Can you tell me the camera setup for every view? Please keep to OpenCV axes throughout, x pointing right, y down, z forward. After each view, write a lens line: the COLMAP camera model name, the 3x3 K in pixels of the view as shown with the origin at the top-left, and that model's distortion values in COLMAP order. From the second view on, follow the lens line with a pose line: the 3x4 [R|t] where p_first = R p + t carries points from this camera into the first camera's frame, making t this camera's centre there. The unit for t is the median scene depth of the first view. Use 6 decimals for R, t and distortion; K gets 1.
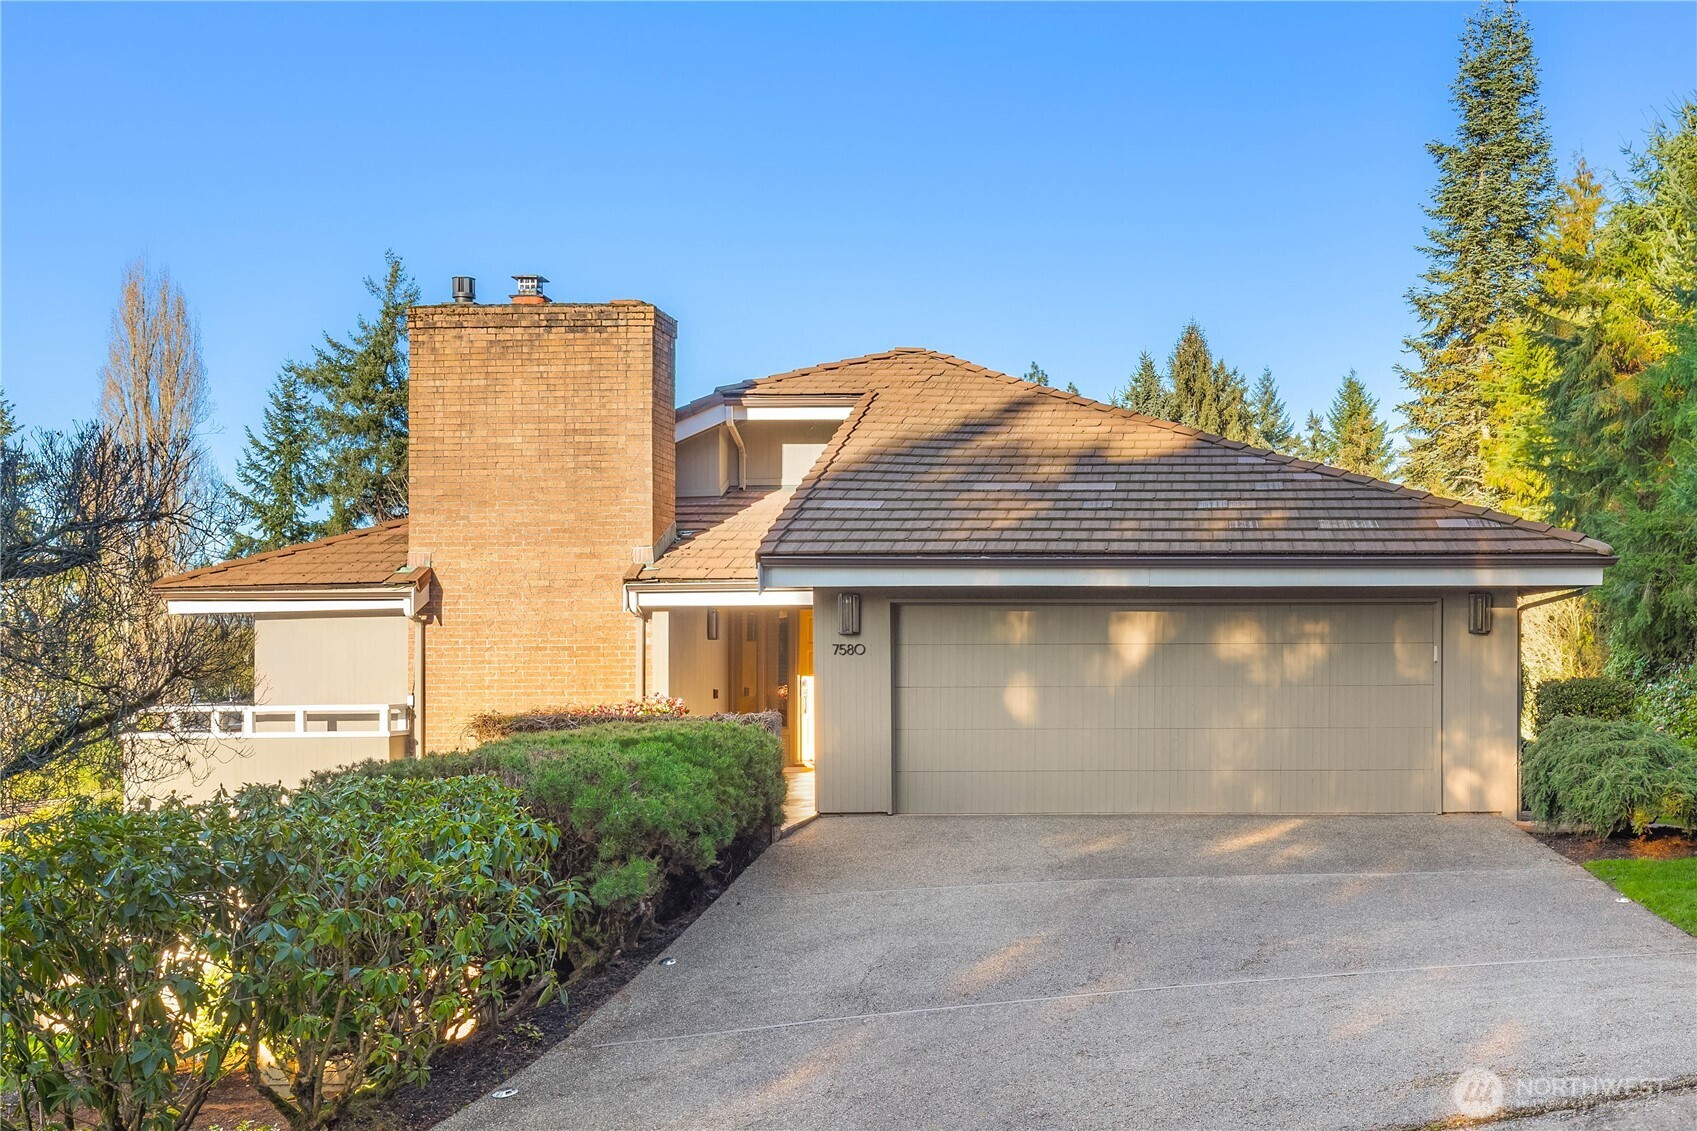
lens RADIAL K [[1717.7, 0, 849.1], [0, 1717.7, 569.0], [0, 0, 1]] dist [0.003514, 0.000000]
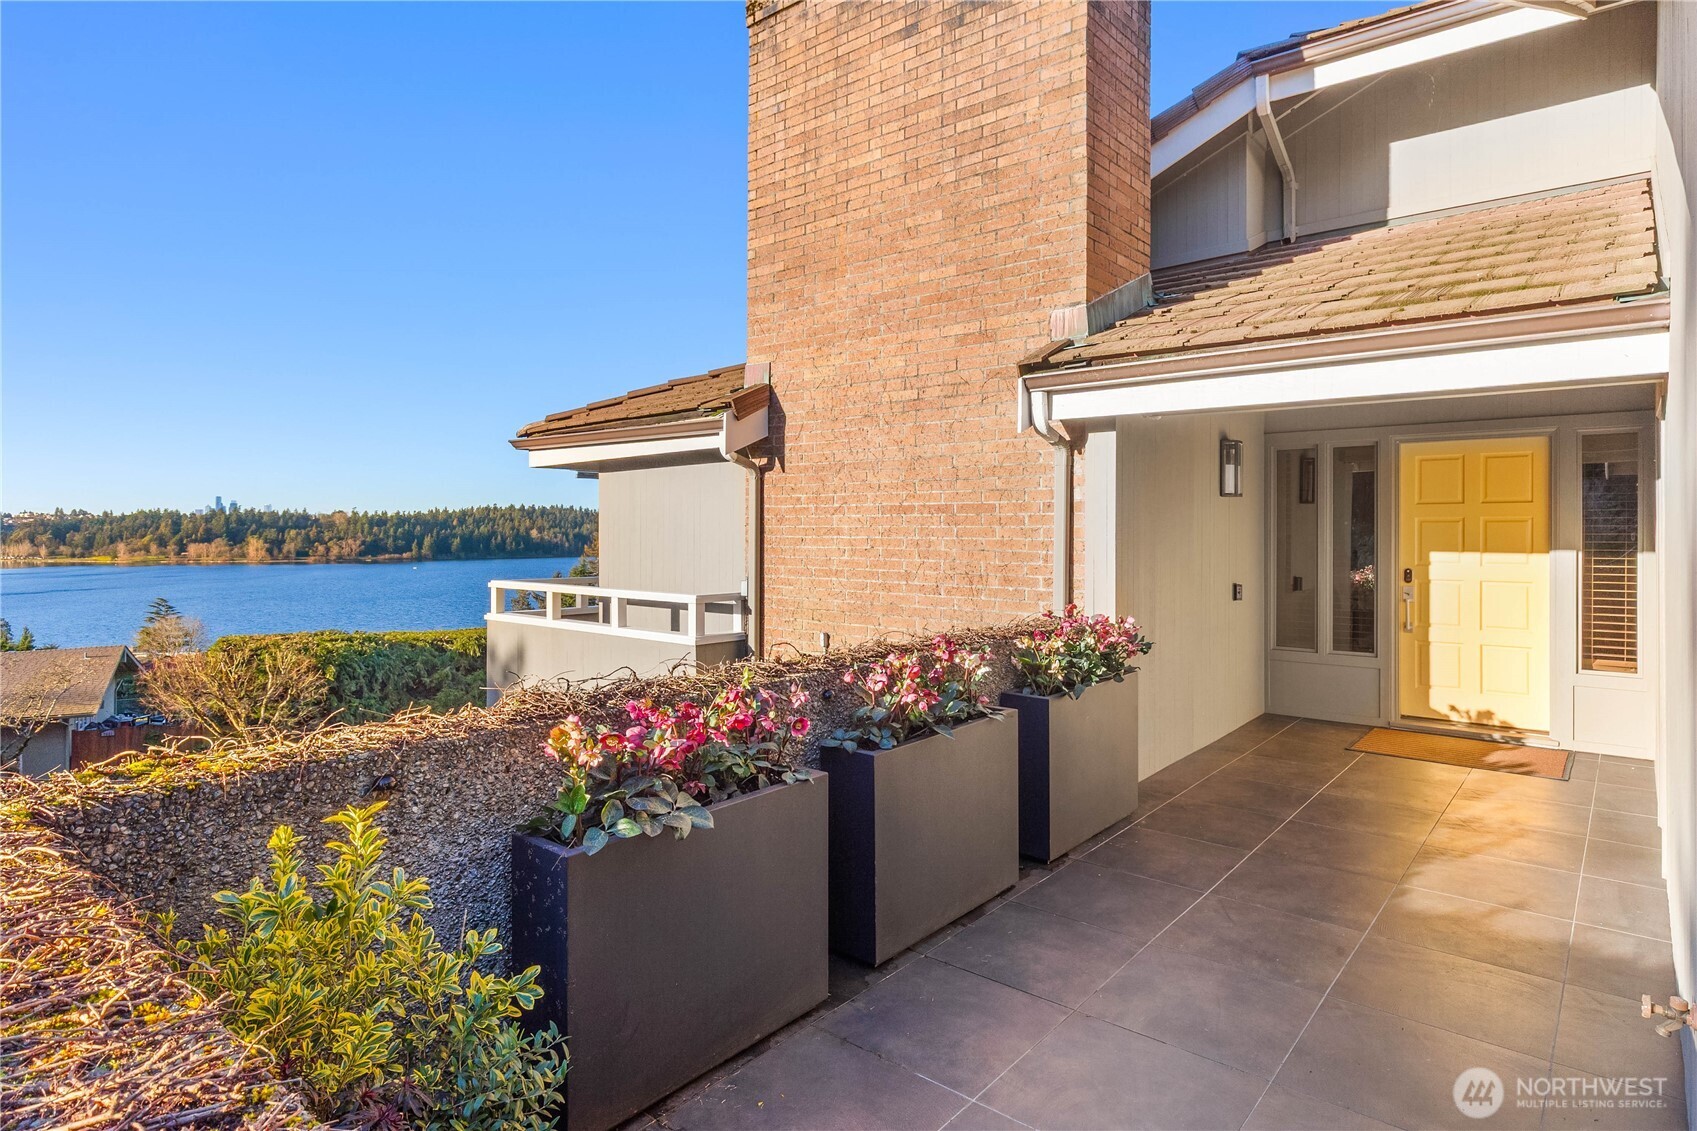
lens RADIAL K [[947.4, 0, 918.3], [0, 947.4, 513.5], [0, 0, 1]] dist [0.002235, -0.000008]
pose [[0.898827, 0.003673, -0.438287, -0.036916], [0.013774, 0.999234, 0.036623, 0.035955], [0.438086, -0.038955, 0.898089, 0.711805]]
